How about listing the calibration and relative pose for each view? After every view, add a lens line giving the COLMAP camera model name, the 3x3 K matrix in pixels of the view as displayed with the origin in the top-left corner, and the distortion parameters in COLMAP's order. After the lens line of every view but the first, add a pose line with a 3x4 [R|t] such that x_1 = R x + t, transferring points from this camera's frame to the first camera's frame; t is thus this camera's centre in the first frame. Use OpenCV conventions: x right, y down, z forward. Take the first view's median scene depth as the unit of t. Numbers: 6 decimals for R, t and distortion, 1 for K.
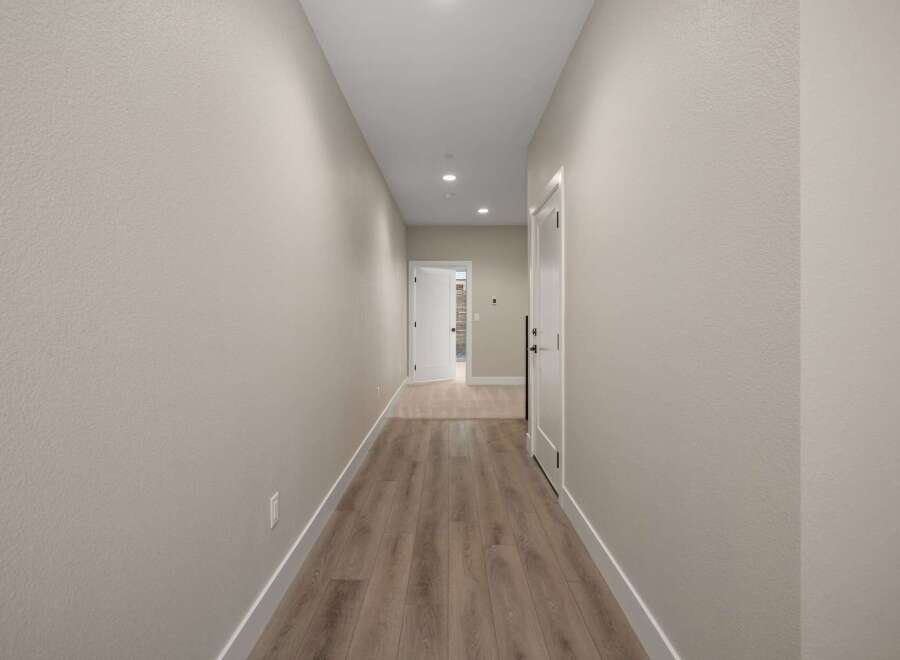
lens RADIAL K [[449.1, 0, 448.0], [0, 449.1, 326.6], [0, 0, 1]] dist [0.000516, 0.000542]
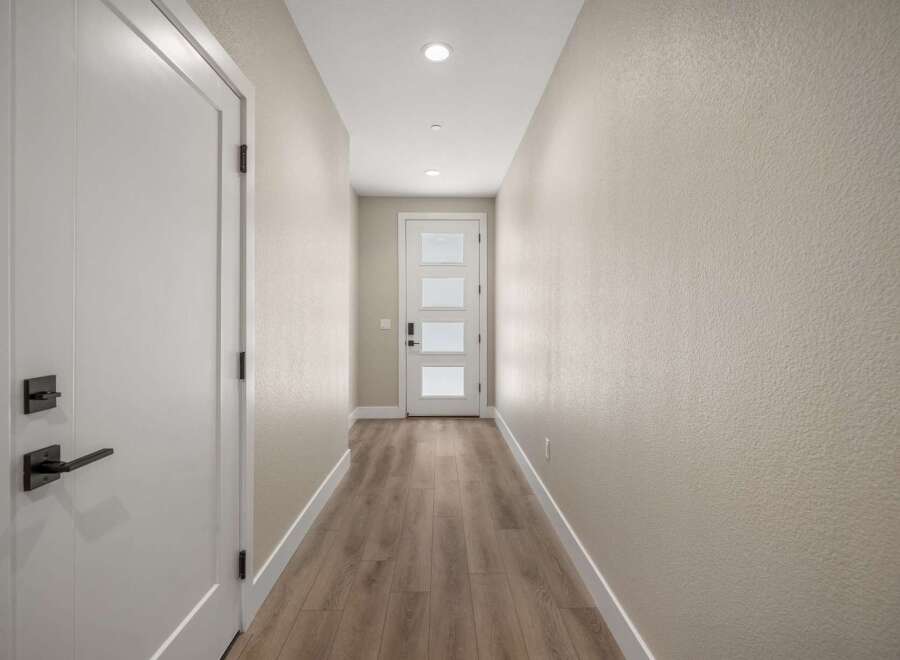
lens RADIAL K [[449.1, 0, 448.0], [0, 449.1, 326.6], [0, 0, 1]] dist [0.000516, 0.000542]
pose [[-0.999786, -0.006020, -0.019796, -0.011717], [-0.006805, 0.999183, 0.039831, -0.047466], [0.019540, 0.039957, -0.999010, 1.832469]]
